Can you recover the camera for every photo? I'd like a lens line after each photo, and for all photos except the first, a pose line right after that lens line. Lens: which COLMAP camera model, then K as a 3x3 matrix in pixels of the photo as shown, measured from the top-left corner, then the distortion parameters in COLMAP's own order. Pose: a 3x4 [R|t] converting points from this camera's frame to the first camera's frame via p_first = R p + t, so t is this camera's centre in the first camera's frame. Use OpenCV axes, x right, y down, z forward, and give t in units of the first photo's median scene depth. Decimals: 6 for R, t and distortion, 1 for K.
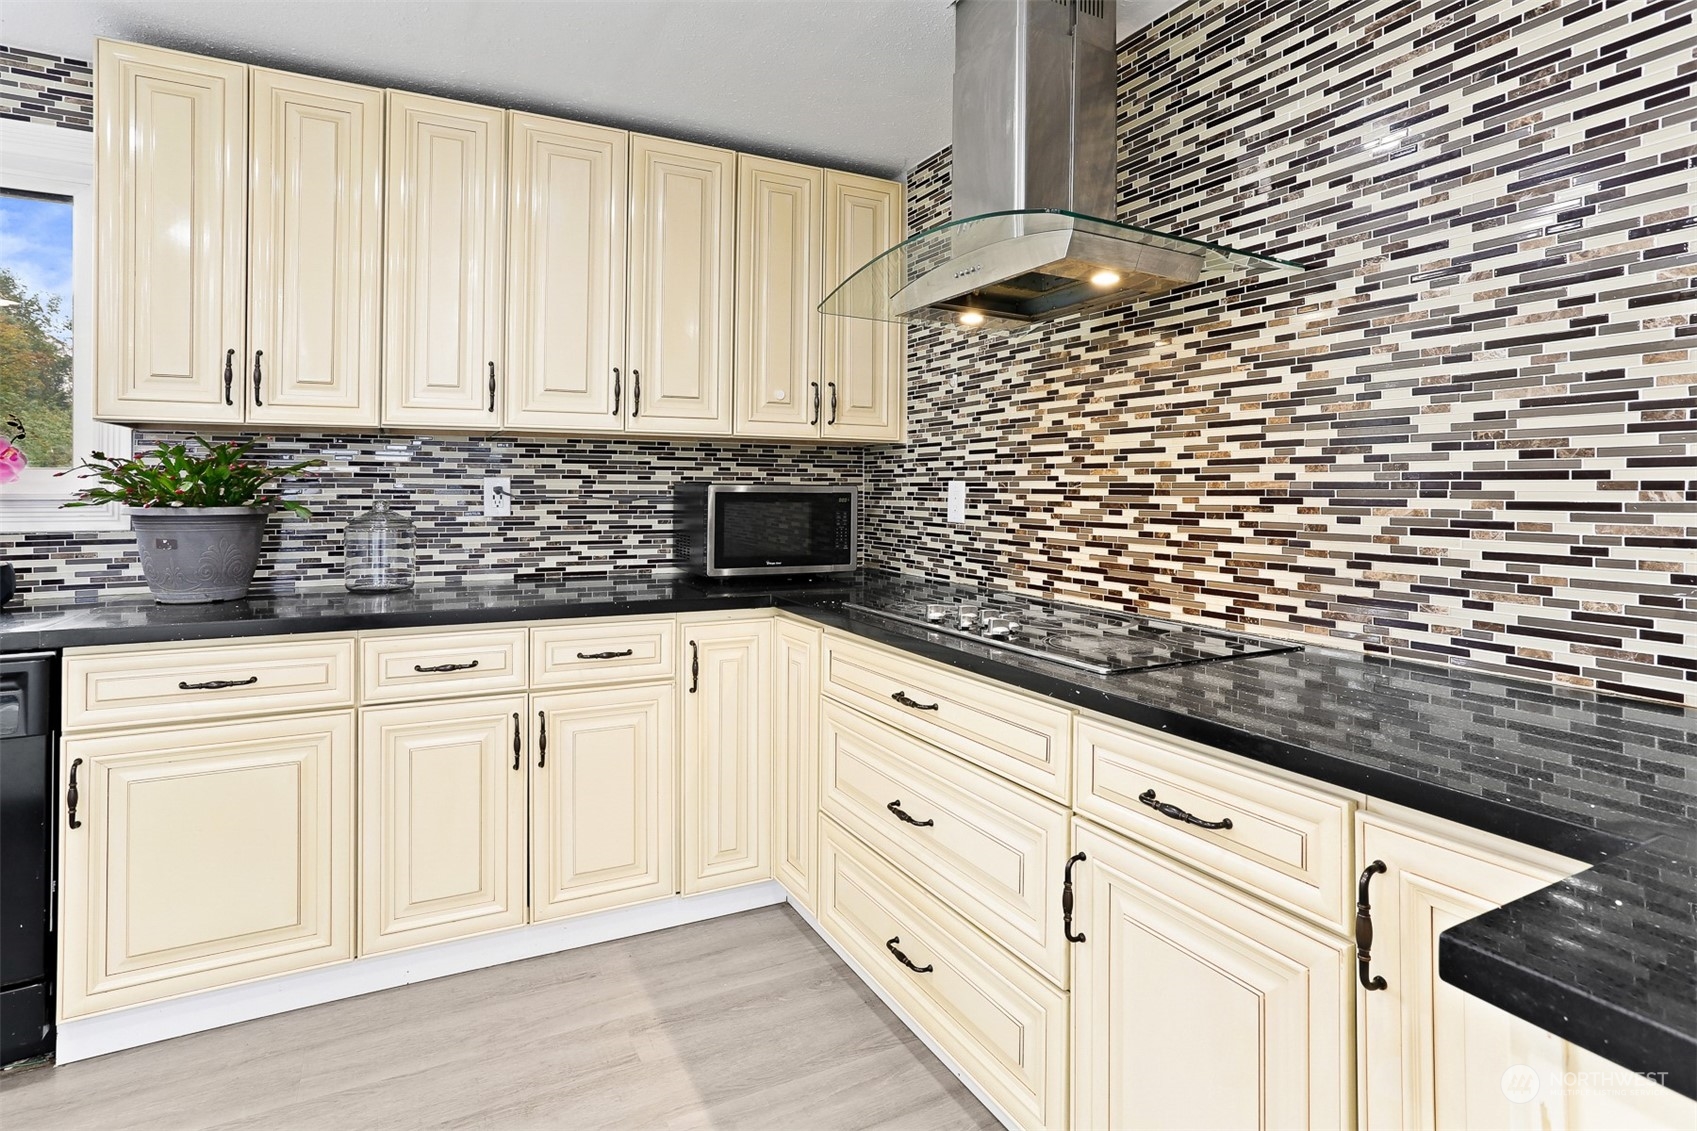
lens RADIAL K [[860.6, 0, 852.2], [0, 860.6, 474.2], [0, 0, 1]] dist [-0.036091, 0.024875]
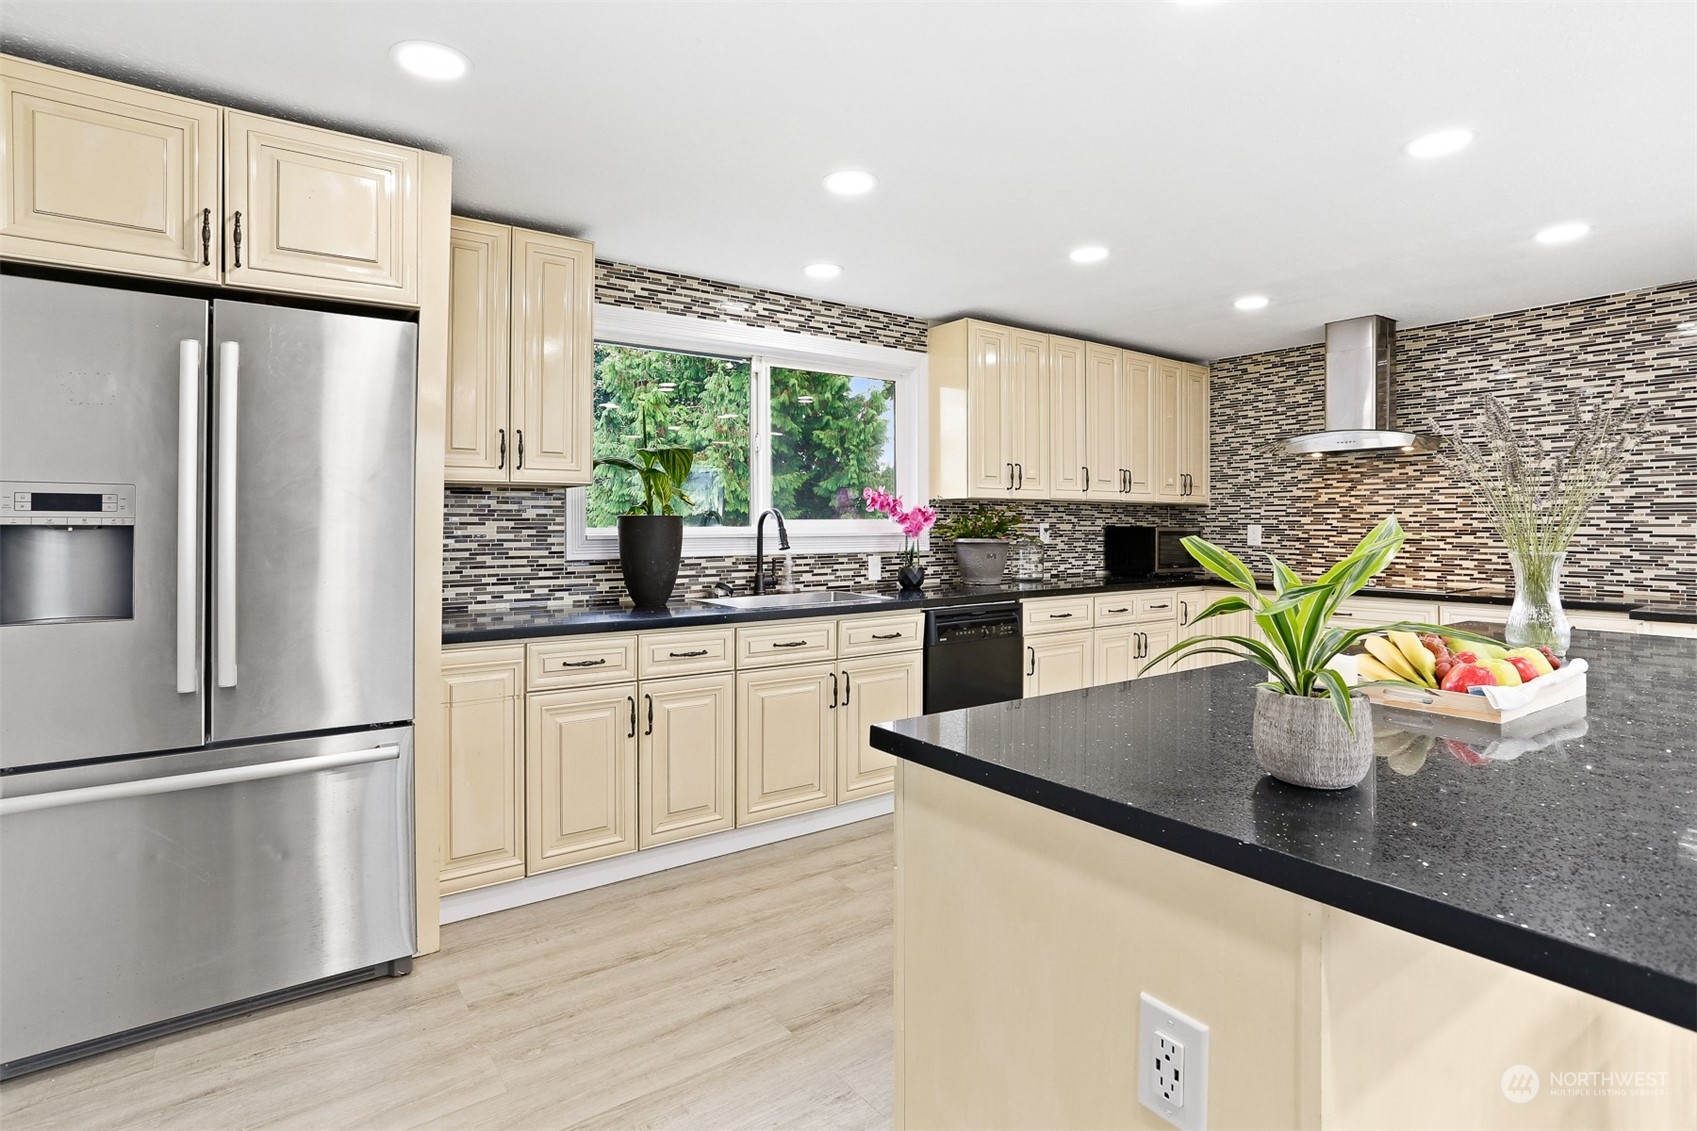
lens RADIAL K [[860.6, 0, 823.3], [0, 860.6, 512.6], [0, 0, 1]] dist [-0.036091, 0.024875]
pose [[0.986591, 0.001356, 0.163204, -1.524043], [-0.001828, 0.999995, 0.002739, -0.030908], [-0.163200, -0.003000, 0.986588, -1.018873]]
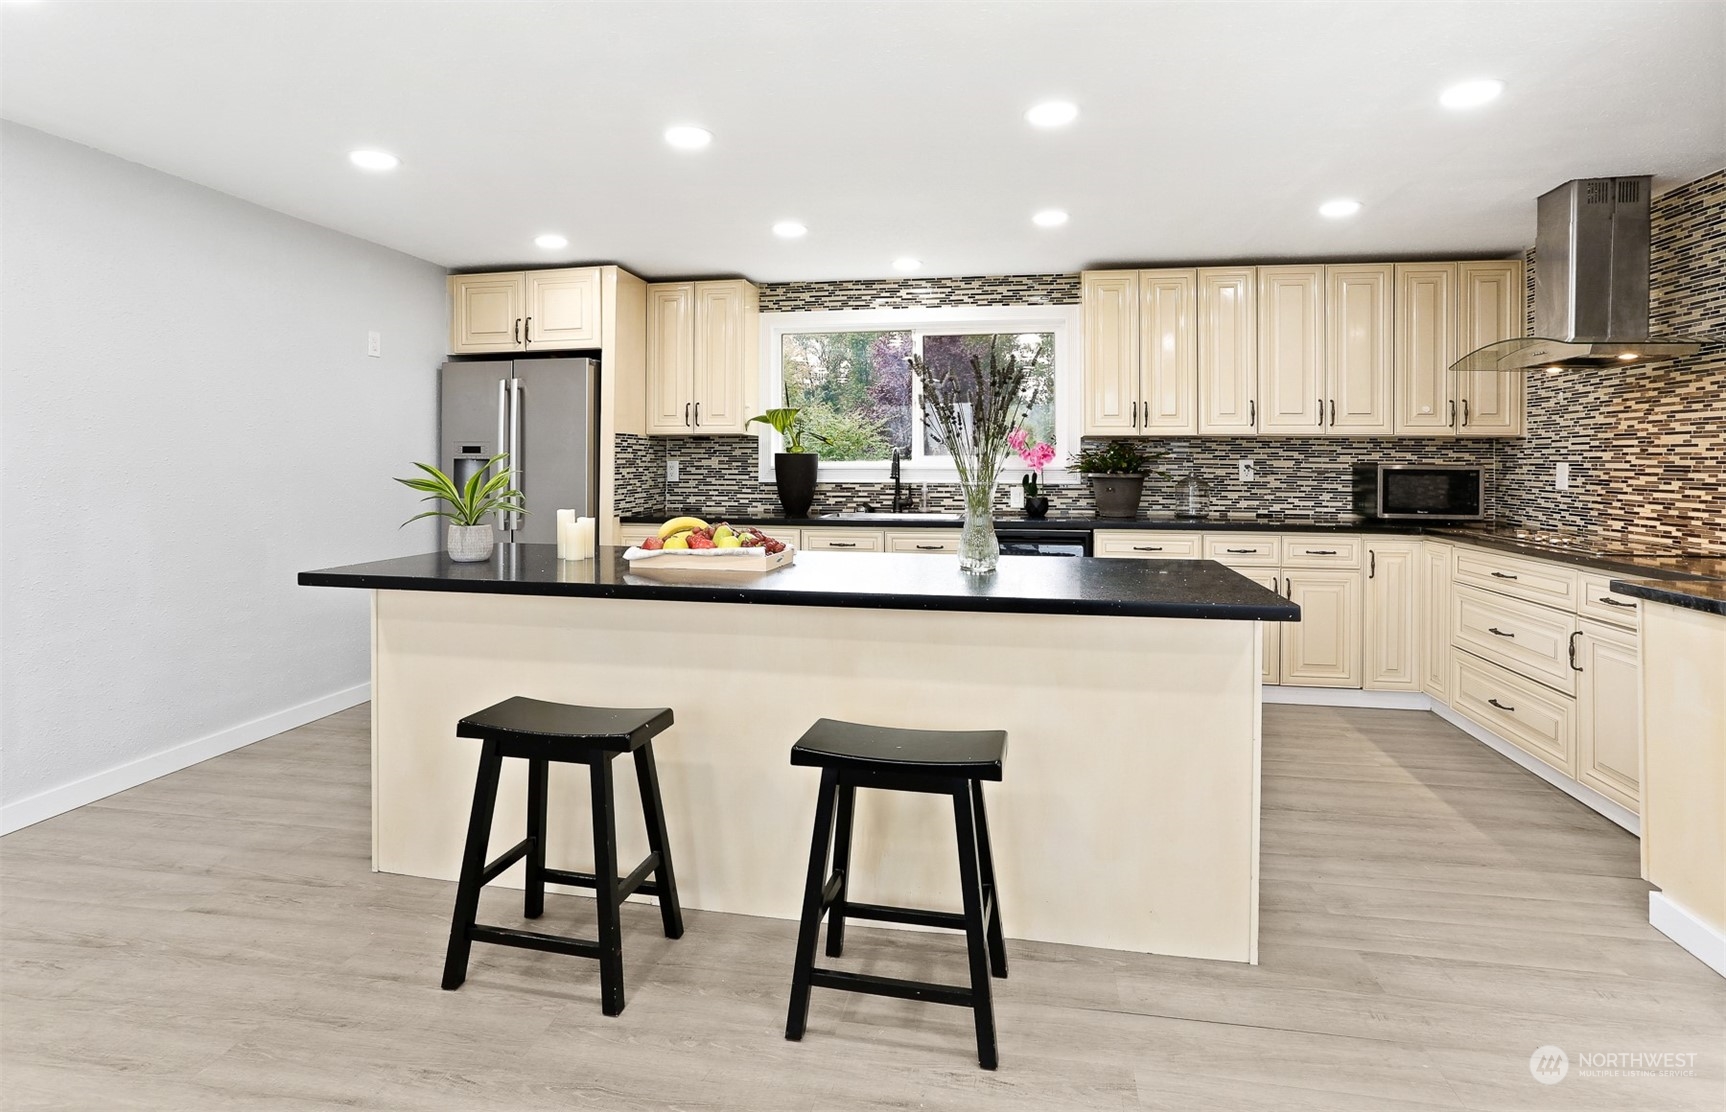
lens RADIAL K [[894.3, 0, 882.3], [0, 894.3, 459.3], [0, 0, 1]] dist [-0.023566, 0.016623]
pose [[0.804203, 0.001115, -0.594354, 0.110639], [0.006503, 0.999922, 0.010676, -0.028165], [0.594319, -0.012451, 0.804133, -1.231804]]
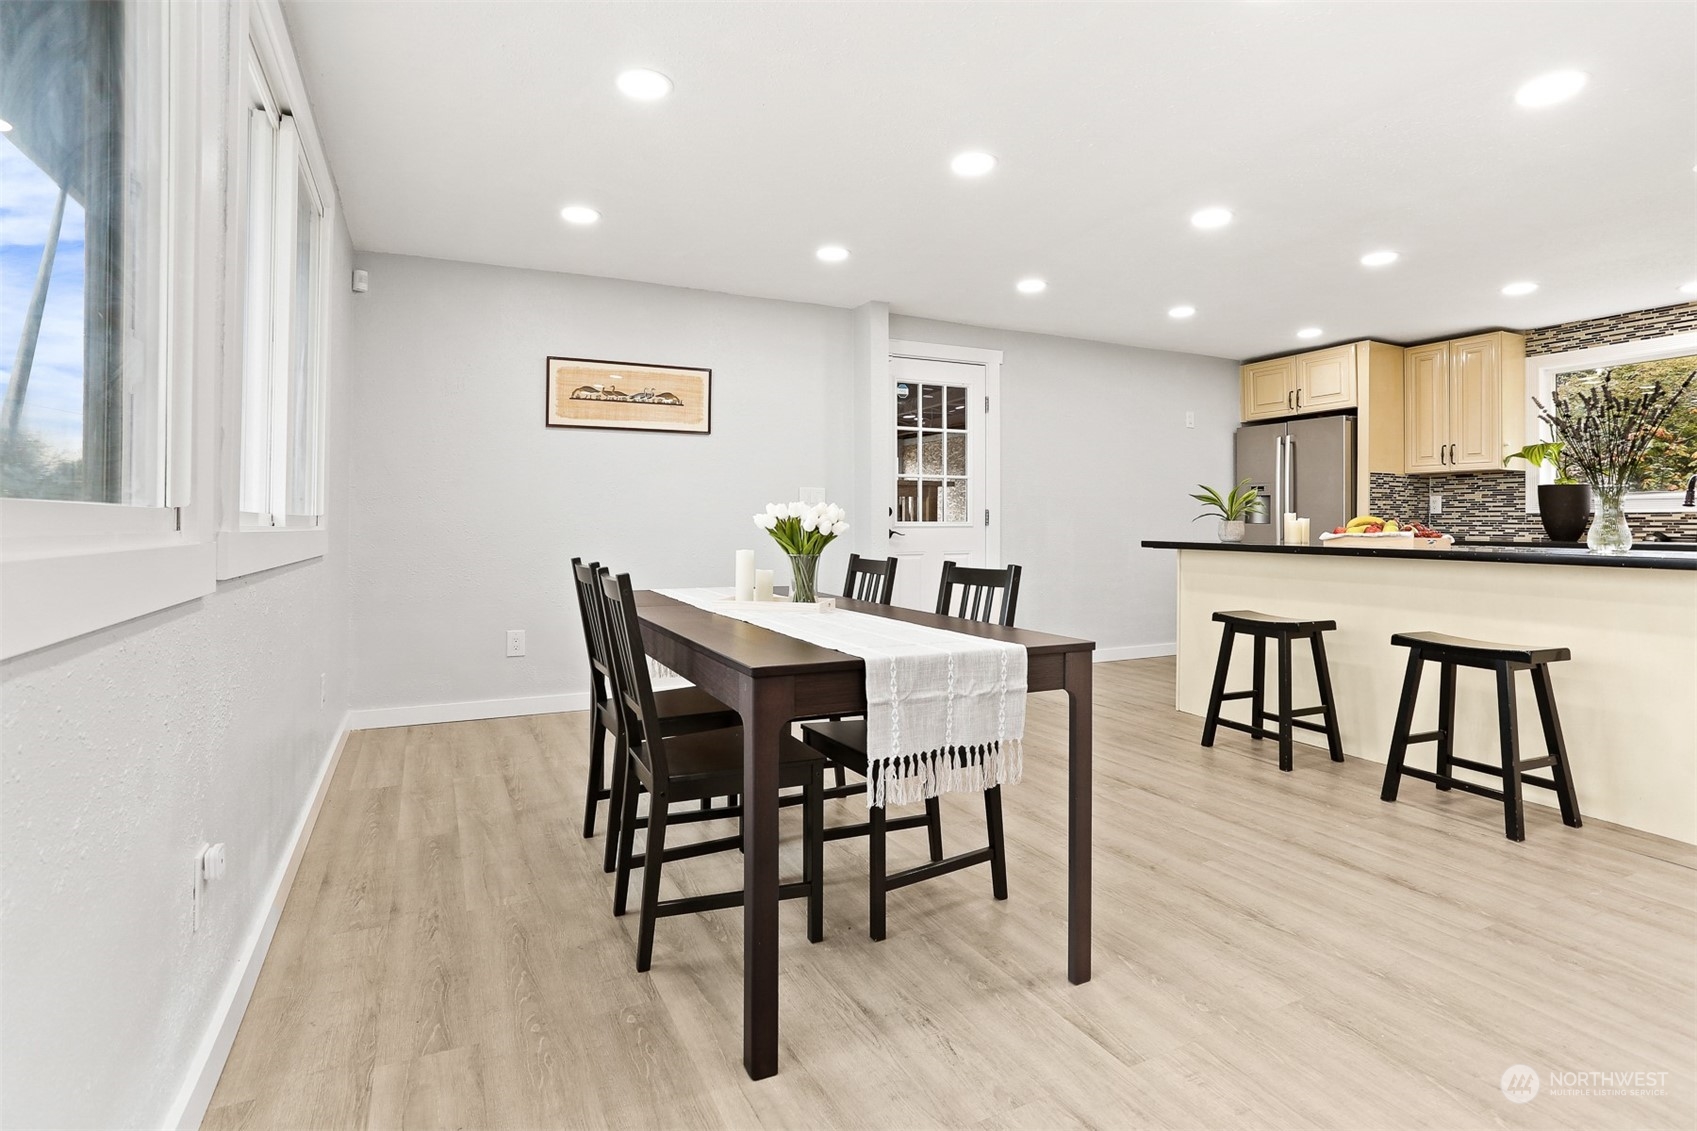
lens RADIAL K [[860.6, 0, 819.8], [0, 860.6, 516.0], [0, 0, 1]] dist [-0.036091, 0.024875]
pose [[-0.023018, -0.006788, -0.999712, 1.015247], [0.008600, 0.999939, -0.006987, 0.072355], [0.999698, -0.008758, -0.022959, -1.524405]]
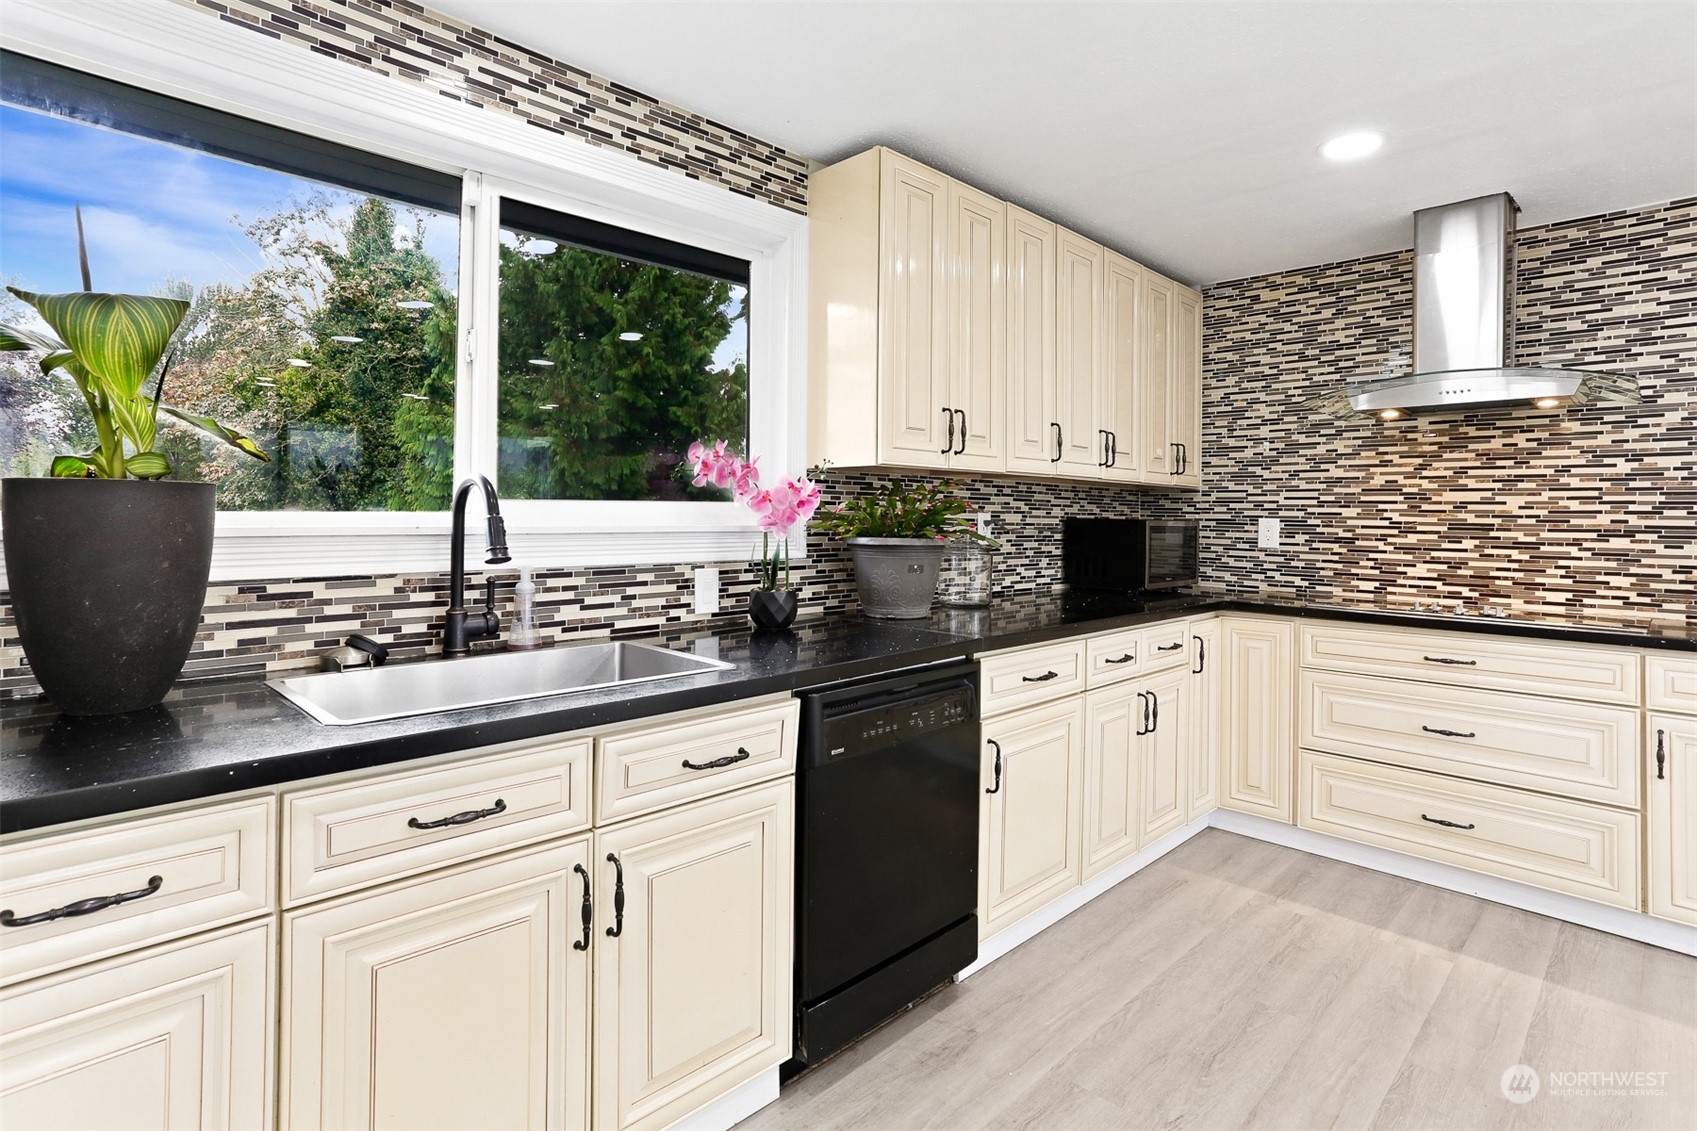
lens RADIAL K [[860.6, 0, 813.4], [0, 860.6, 497.6], [0, 0, 1]] dist [-0.036091, 0.024875]
pose [[0.953383, 0.015071, 0.301387, -1.274911], [-0.014849, 0.999885, -0.003026, -0.013396], [-0.301398, -0.001590, 0.953497, -0.119910]]
